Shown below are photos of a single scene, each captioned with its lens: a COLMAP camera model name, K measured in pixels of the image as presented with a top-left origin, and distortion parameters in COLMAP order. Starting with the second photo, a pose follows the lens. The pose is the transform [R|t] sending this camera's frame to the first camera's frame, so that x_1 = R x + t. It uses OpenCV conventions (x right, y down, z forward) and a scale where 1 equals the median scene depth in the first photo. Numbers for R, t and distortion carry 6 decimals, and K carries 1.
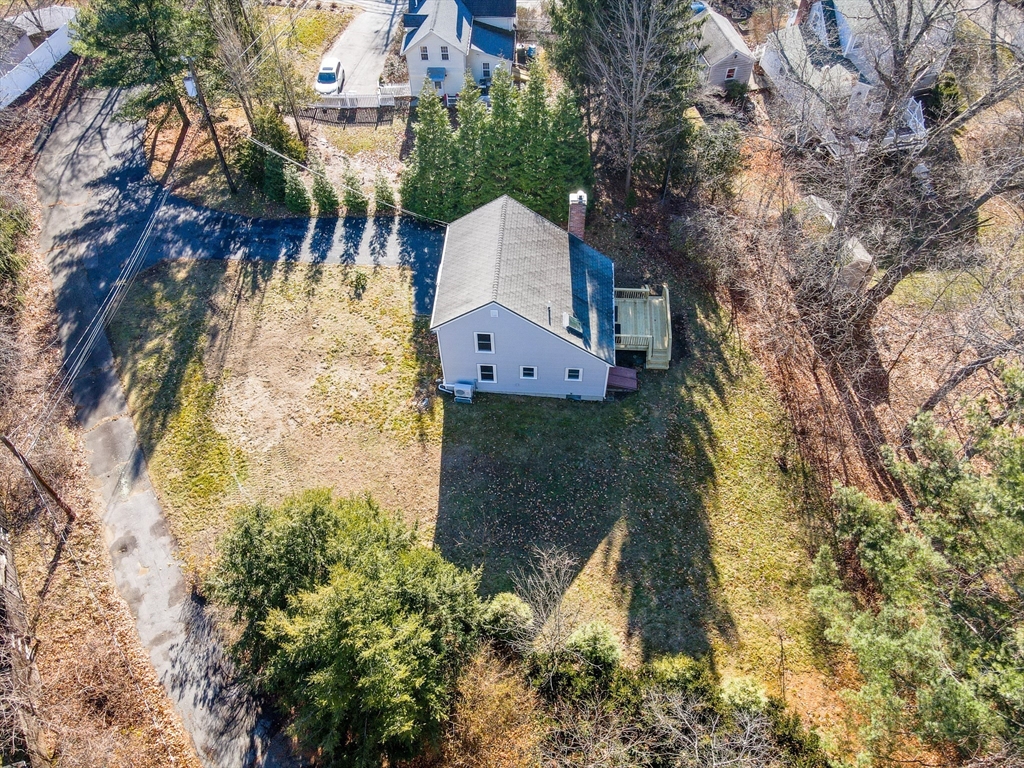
lens RADIAL K [[731.5, 0, 506.0], [0, 731.5, 381.9], [0, 0, 1]] dist [0.013536, 0.010879]
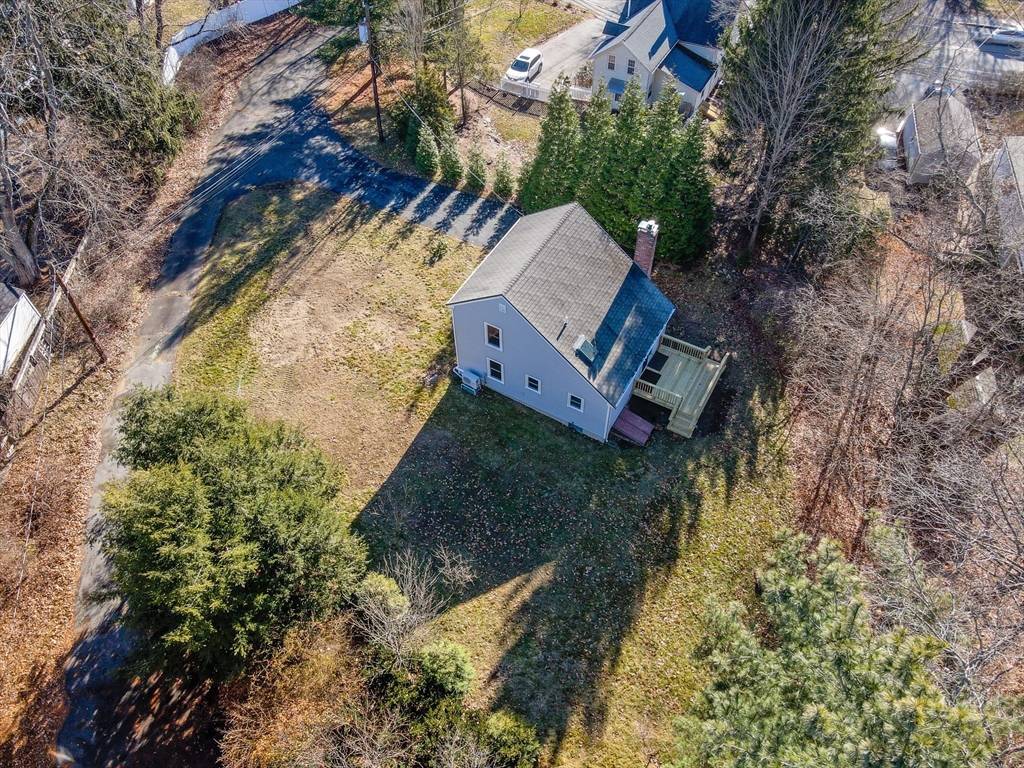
lens RADIAL K [[731.5, 0, 508.9], [0, 731.5, 383.6], [0, 0, 1]] dist [0.013536, 0.010879]
pose [[0.900796, 0.345166, -0.263489, 0.236505], [-0.353860, 0.935173, 0.015313, -0.015704], [0.251693, 0.079444, 0.964541, 0.069029]]
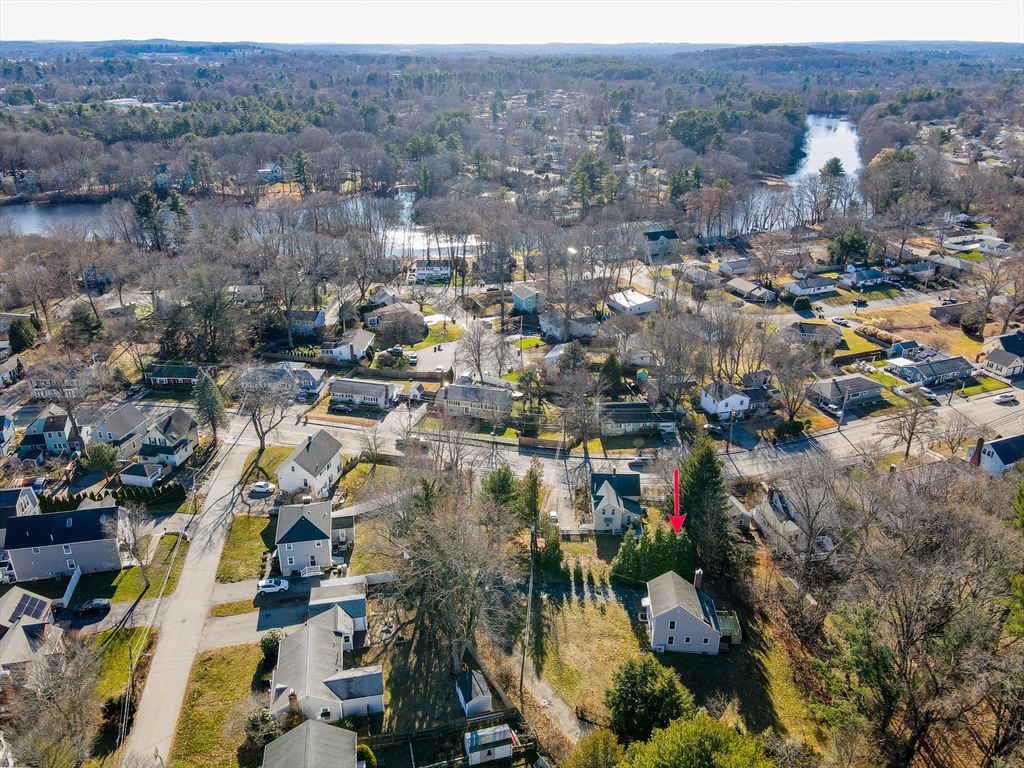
lens RADIAL K [[731.5, 0, 513.6], [0, 731.5, 382.4], [0, 0, 1]] dist [0.013536, 0.010879]
pose [[0.999594, 0.023227, 0.016529, -0.589959], [-0.011274, 0.854617, -0.519136, 0.511304], [-0.026184, 0.518739, 0.854532, -1.498997]]
